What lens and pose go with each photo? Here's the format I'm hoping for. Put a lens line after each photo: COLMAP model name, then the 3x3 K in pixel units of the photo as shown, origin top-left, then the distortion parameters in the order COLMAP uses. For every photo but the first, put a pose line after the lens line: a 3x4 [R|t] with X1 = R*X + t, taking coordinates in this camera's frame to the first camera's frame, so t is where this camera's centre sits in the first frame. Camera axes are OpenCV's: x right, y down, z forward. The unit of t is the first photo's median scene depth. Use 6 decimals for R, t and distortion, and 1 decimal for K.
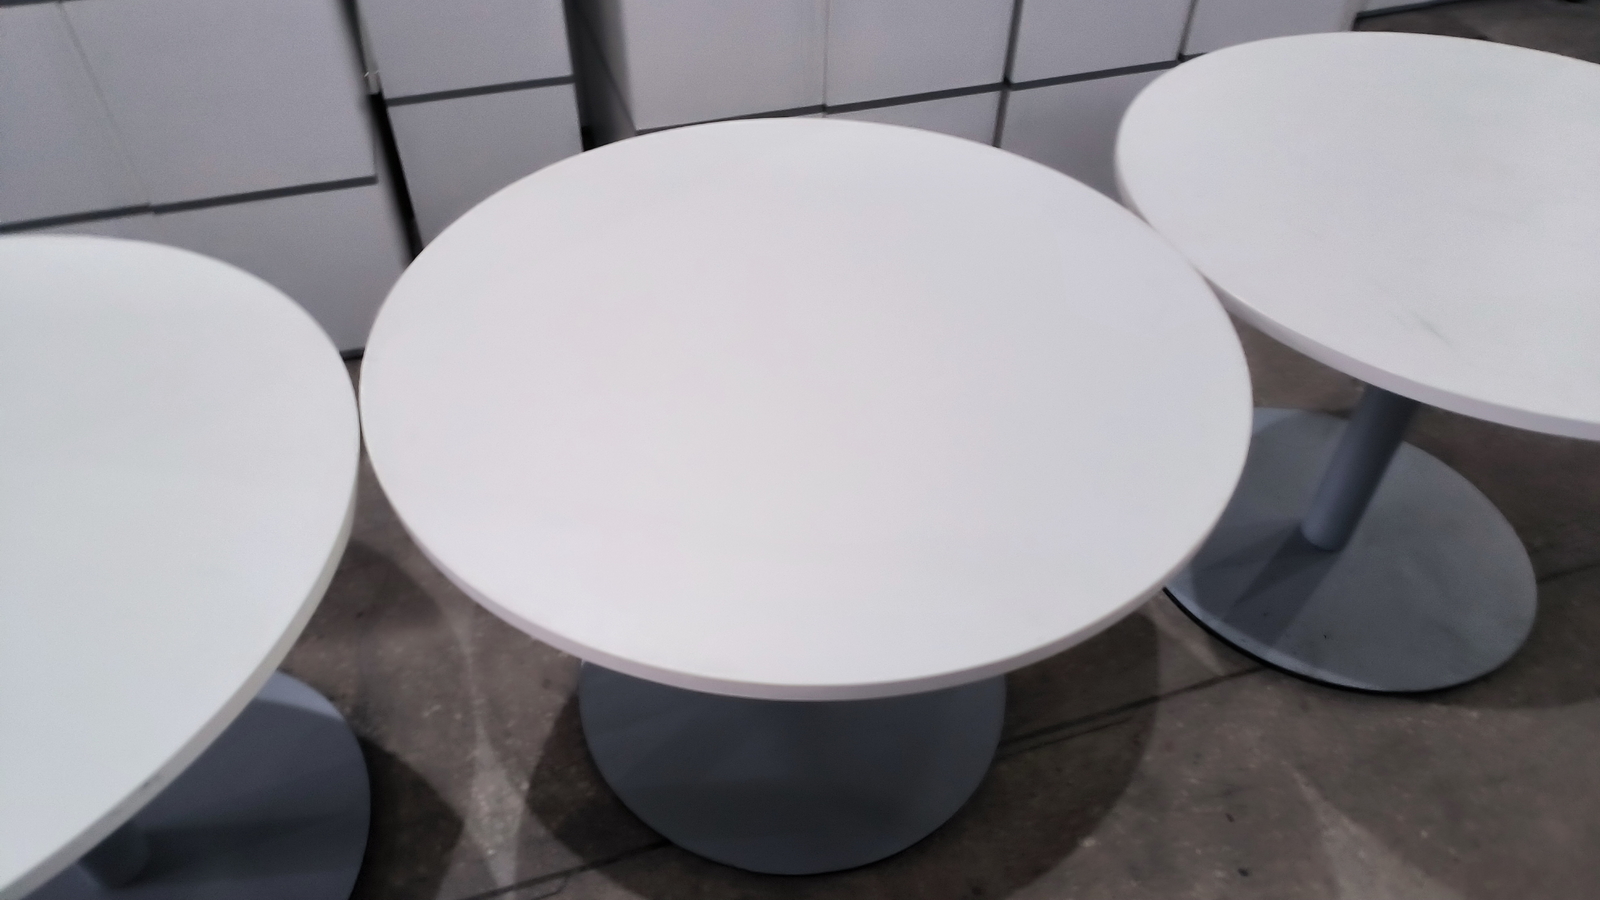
lens RADIAL K [[1122.6, 0, 777.0], [0, 1122.6, 454.1], [0, 0, 1]] dist [-0.005434, -0.000211]
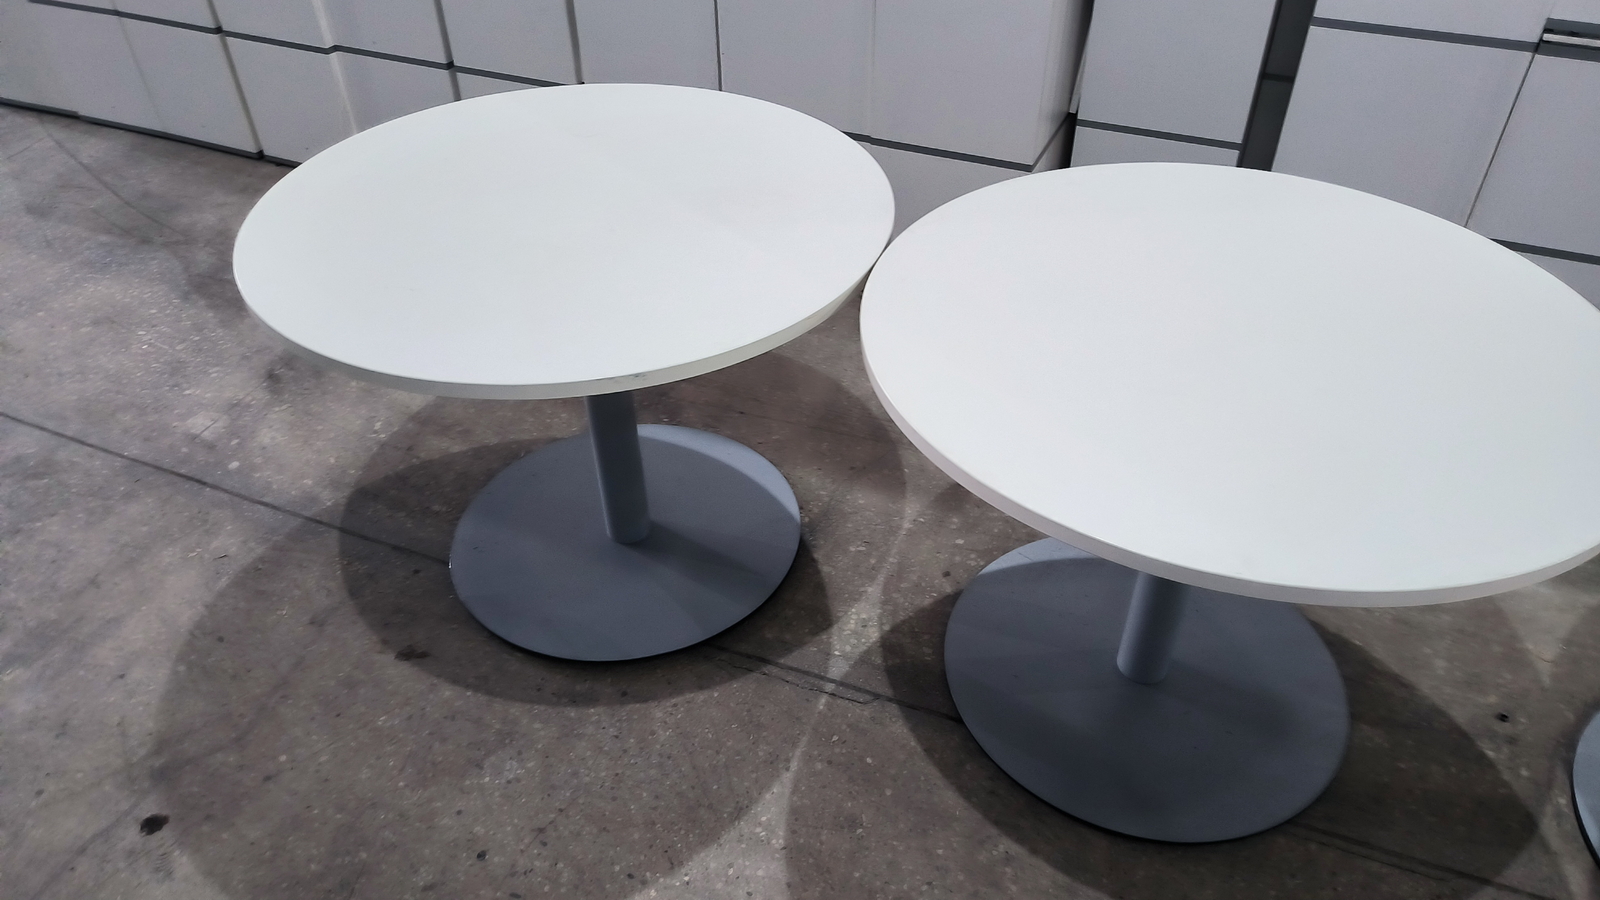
lens RADIAL K [[1122.6, 0, 824.4], [0, 1122.6, 465.1], [0, 0, 1]] dist [-0.005434, -0.000211]
pose [[0.772595, 0.396596, -0.495791, 0.251149], [-0.437013, 0.898658, 0.037858, 0.119070], [0.460560, 0.187418, 0.867617, -0.116176]]
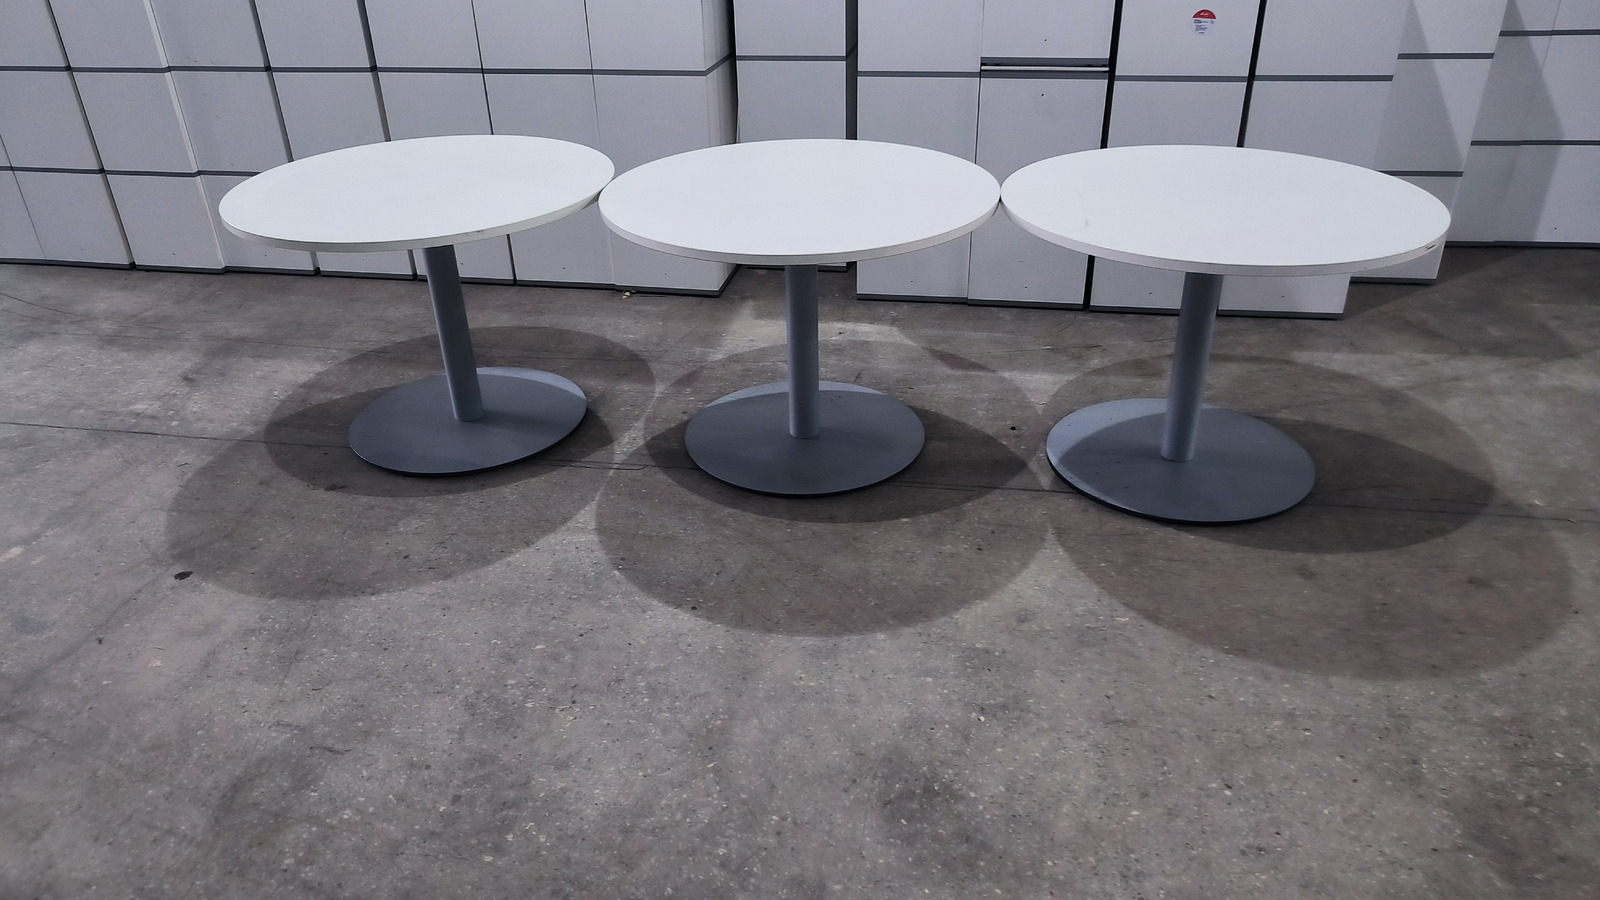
lens RADIAL K [[1122.6, 0, 794.0], [0, 1122.6, 455.7], [0, 0, 1]] dist [-0.005434, -0.000211]
pose [[0.887189, 0.199613, -0.415994, 0.782988], [-0.296376, 0.937529, -0.182212, 0.587208], [0.353635, 0.284947, 0.890925, -0.595417]]
